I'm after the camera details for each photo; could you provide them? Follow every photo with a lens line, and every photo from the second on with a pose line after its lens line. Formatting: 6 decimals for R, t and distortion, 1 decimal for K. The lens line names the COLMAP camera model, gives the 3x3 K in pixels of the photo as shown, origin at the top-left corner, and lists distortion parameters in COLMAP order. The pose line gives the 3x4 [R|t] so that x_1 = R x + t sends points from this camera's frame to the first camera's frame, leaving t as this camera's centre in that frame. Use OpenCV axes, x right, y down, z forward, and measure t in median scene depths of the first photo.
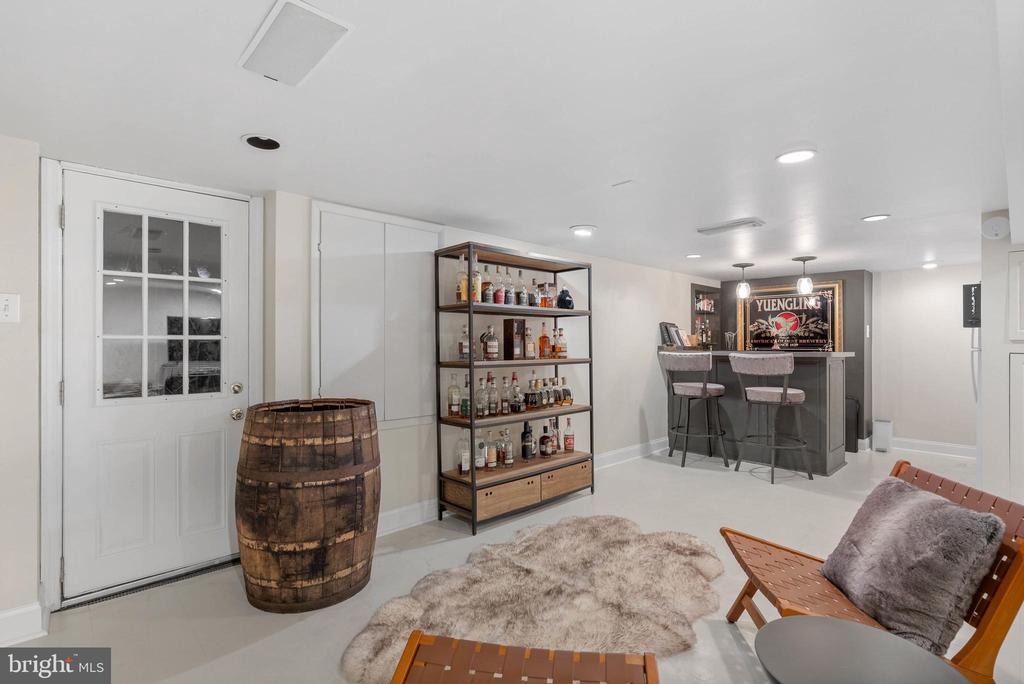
lens RADIAL K [[479.9, 0, 512.0], [0, 479.9, 342.0], [0, 0, 1]] dist [-0.000896, -0.000114]
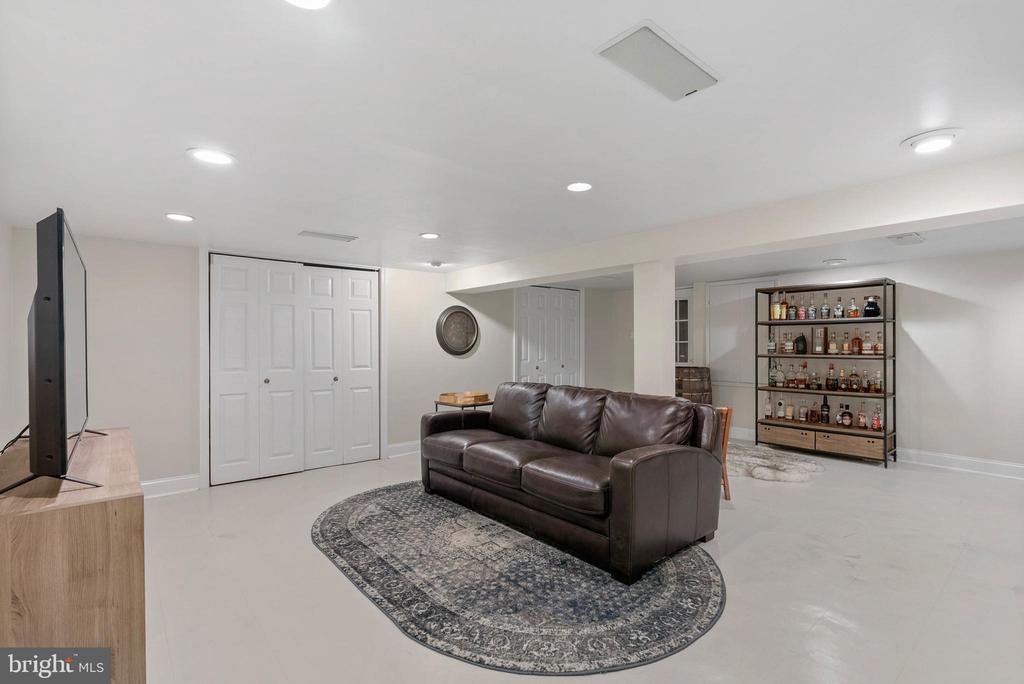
lens RADIAL K [[479.9, 0, 512.0], [0, 479.9, 342.0], [0, 0, 1]] dist [-0.000896, -0.000114]
pose [[-0.047927, -0.003024, -0.998846, 1.572654], [0.000426, 0.999995, -0.003048, 0.000921], [0.998851, -0.000572, -0.047925, 0.125838]]
